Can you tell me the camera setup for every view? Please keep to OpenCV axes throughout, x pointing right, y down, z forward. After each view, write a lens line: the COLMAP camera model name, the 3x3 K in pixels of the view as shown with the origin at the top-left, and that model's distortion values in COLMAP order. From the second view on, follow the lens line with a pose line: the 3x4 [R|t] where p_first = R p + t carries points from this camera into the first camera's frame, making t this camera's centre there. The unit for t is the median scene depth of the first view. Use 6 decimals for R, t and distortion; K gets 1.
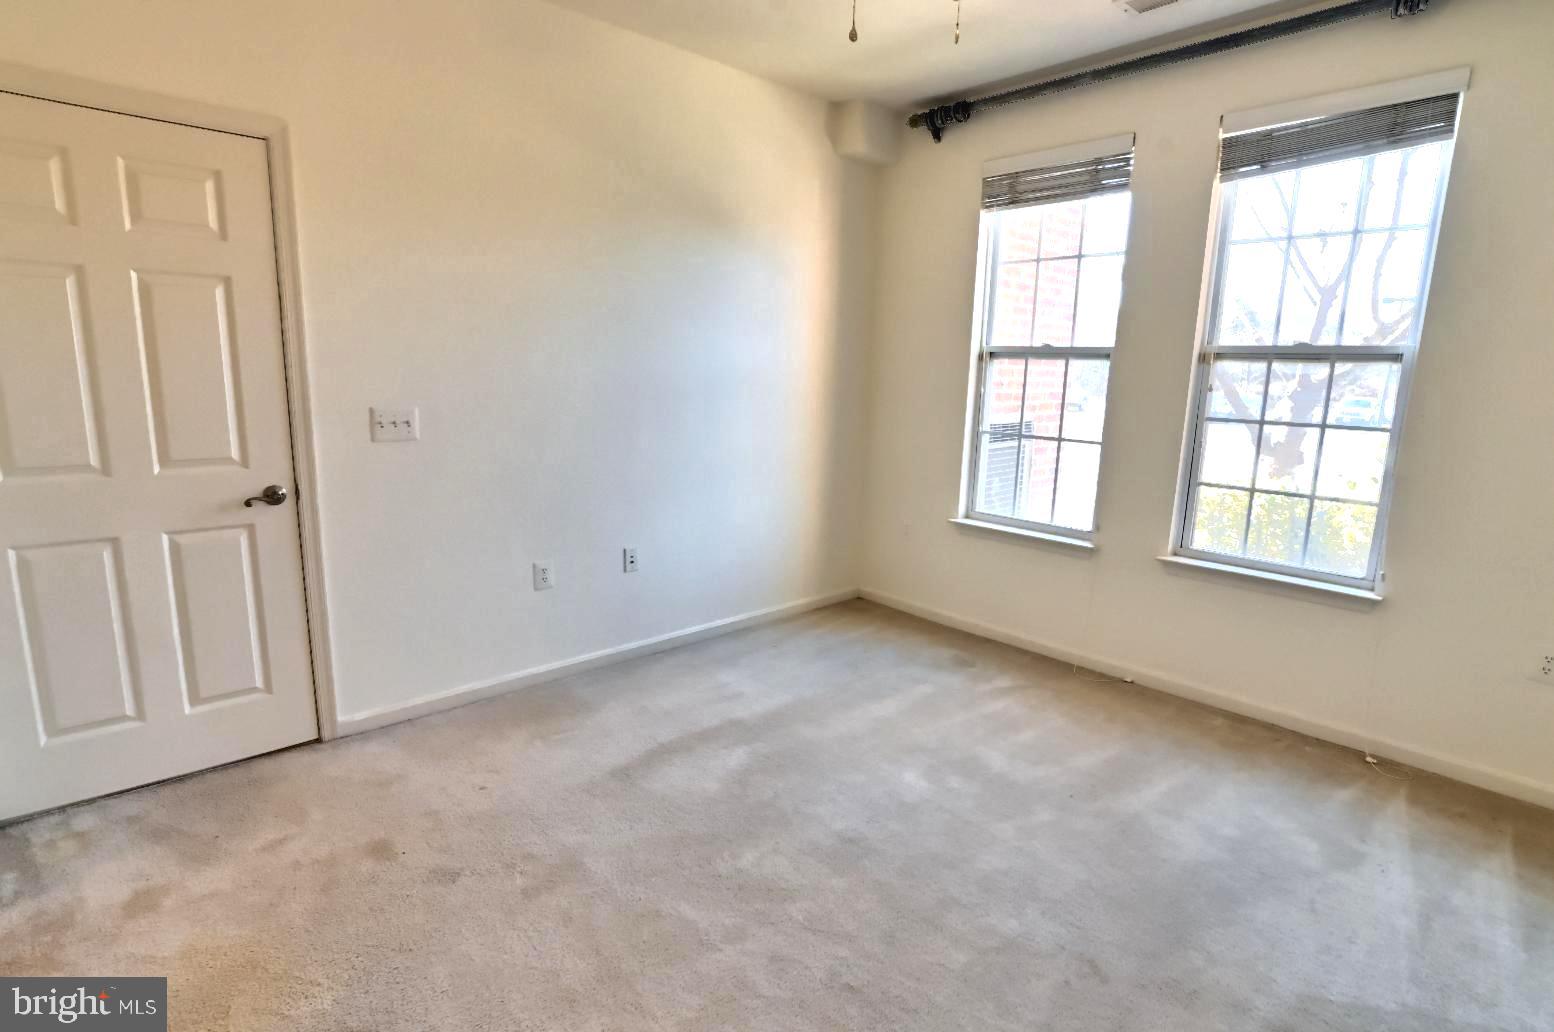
lens RADIAL K [[778.3, 0, 772.0], [0, 778.3, 507.4], [0, 0, 1]] dist [-0.000840, 0.000046]
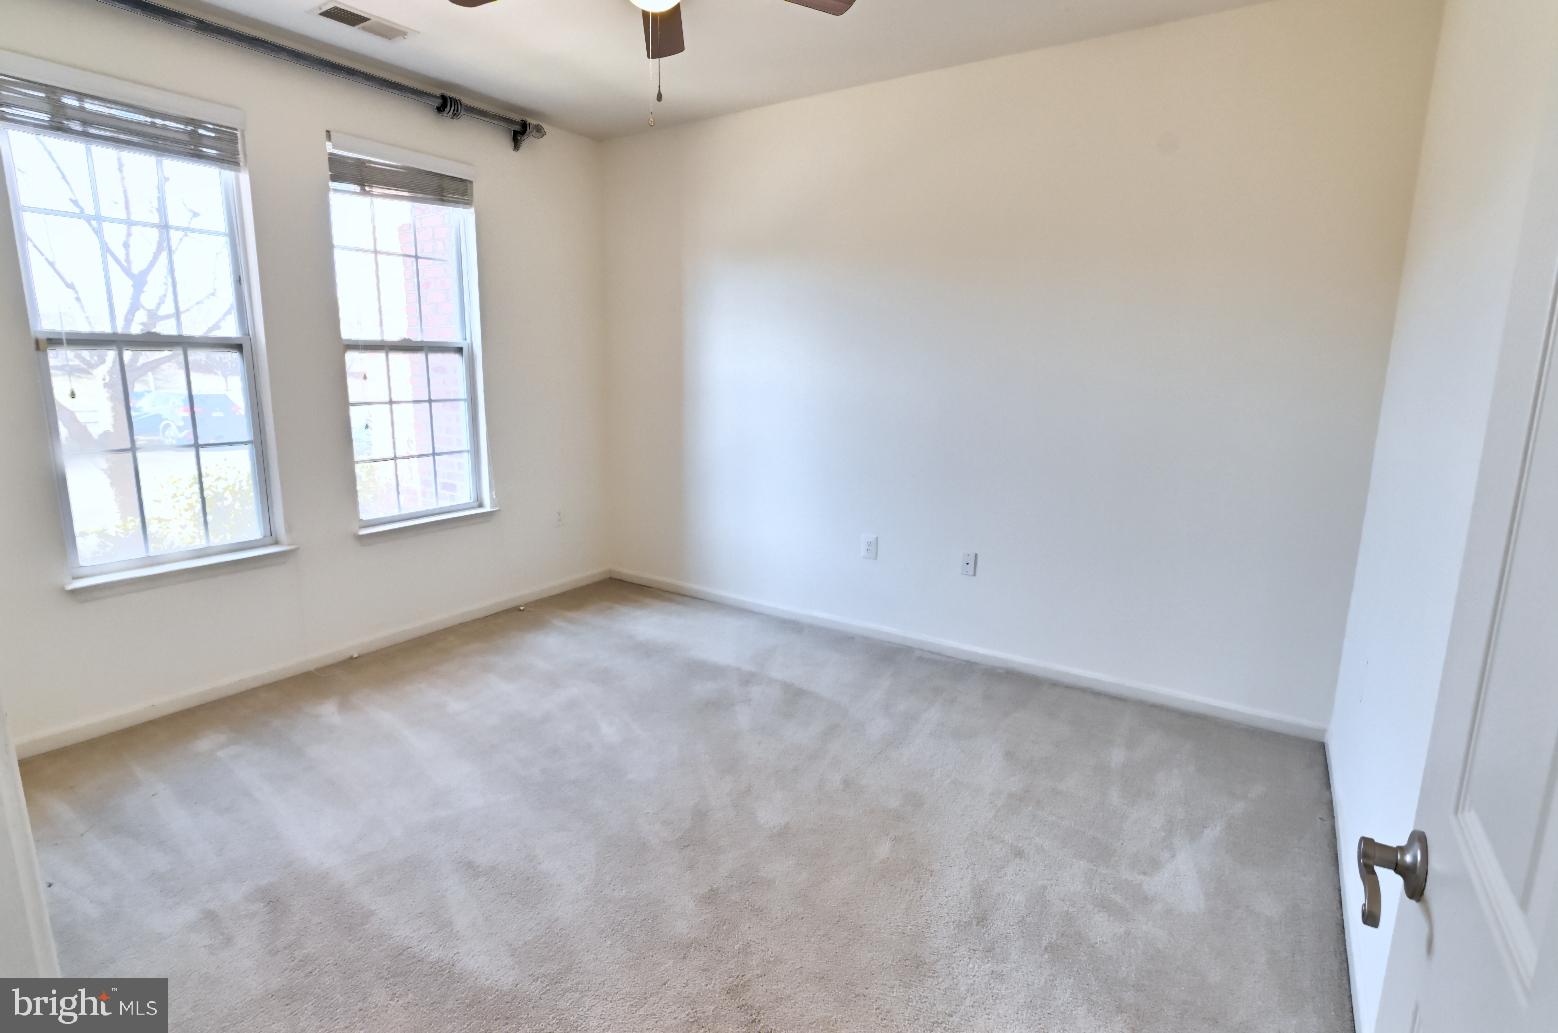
lens RADIAL K [[755.9, 0, 769.0], [0, 755.9, 514.3], [0, 0, 1]] dist [-0.030616, 0.009863]
pose [[-0.233464, -0.211772, 0.949024, -0.632456], [0.162484, 0.953776, 0.252804, -0.134827], [-0.958694, 0.213222, -0.188263, 0.649928]]
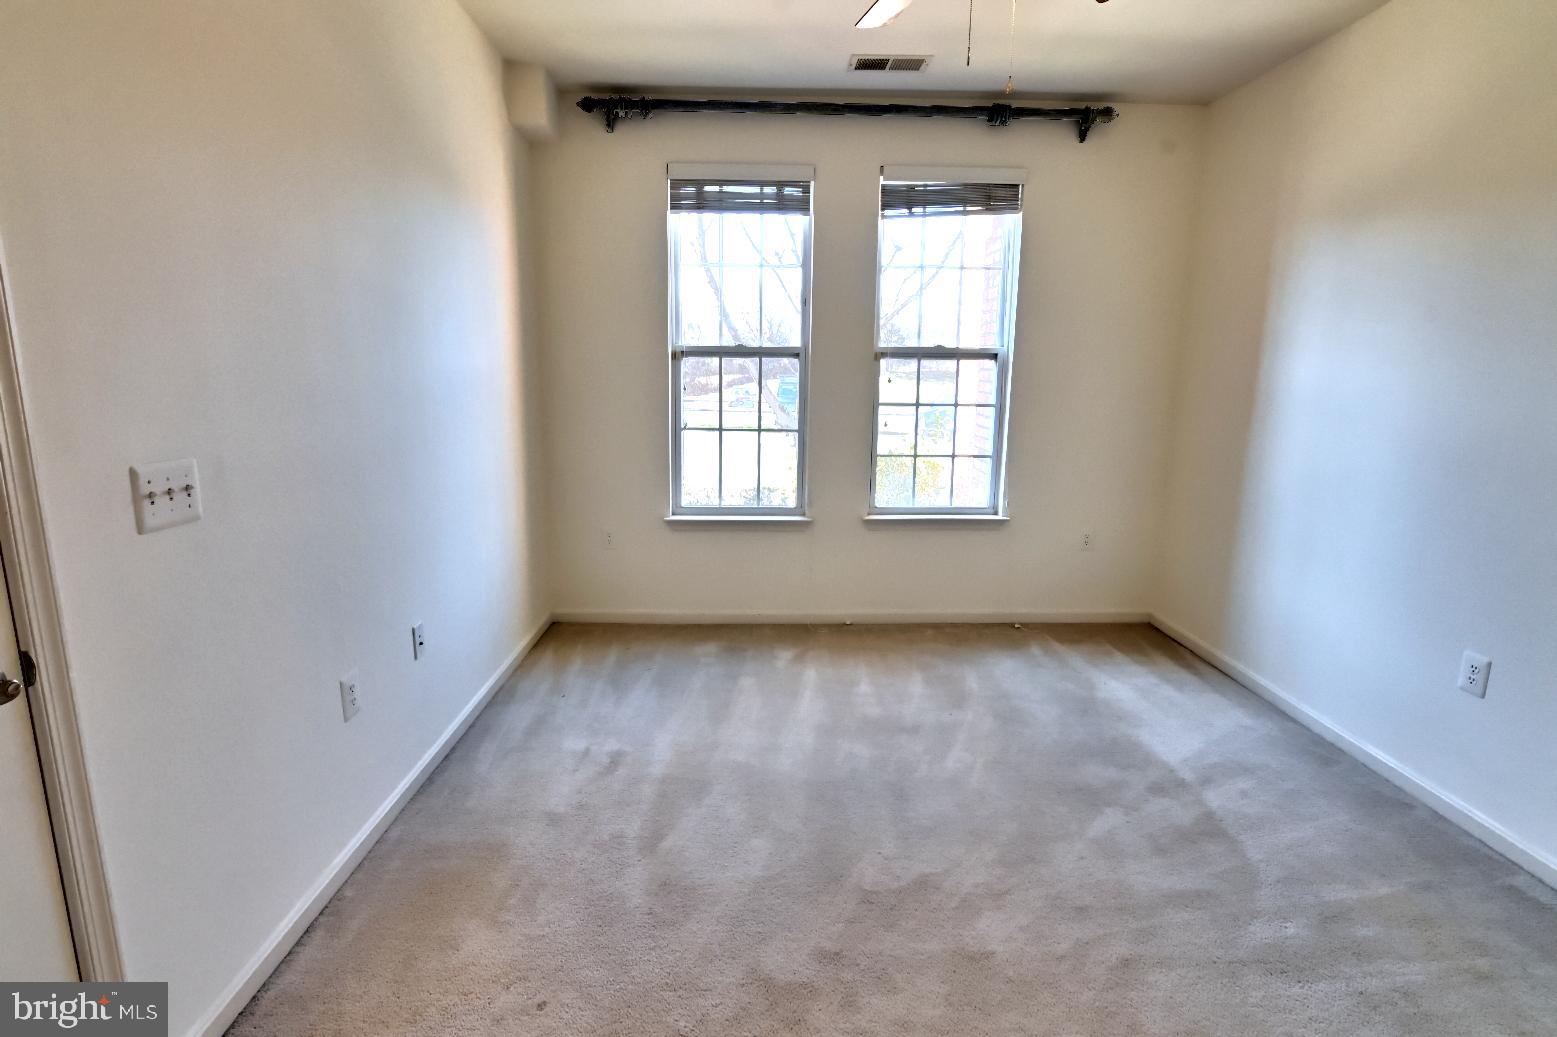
lens RADIAL K [[762.0, 0, 772.3], [0, 762.0, 515.0], [0, 0, 1]] dist [-0.027899, 0.008723]
pose [[0.660129, -0.158162, 0.734312, -0.492551], [0.142268, 0.986213, 0.084522, -0.064837], [-0.737556, 0.048674, 0.673529, 0.296661]]
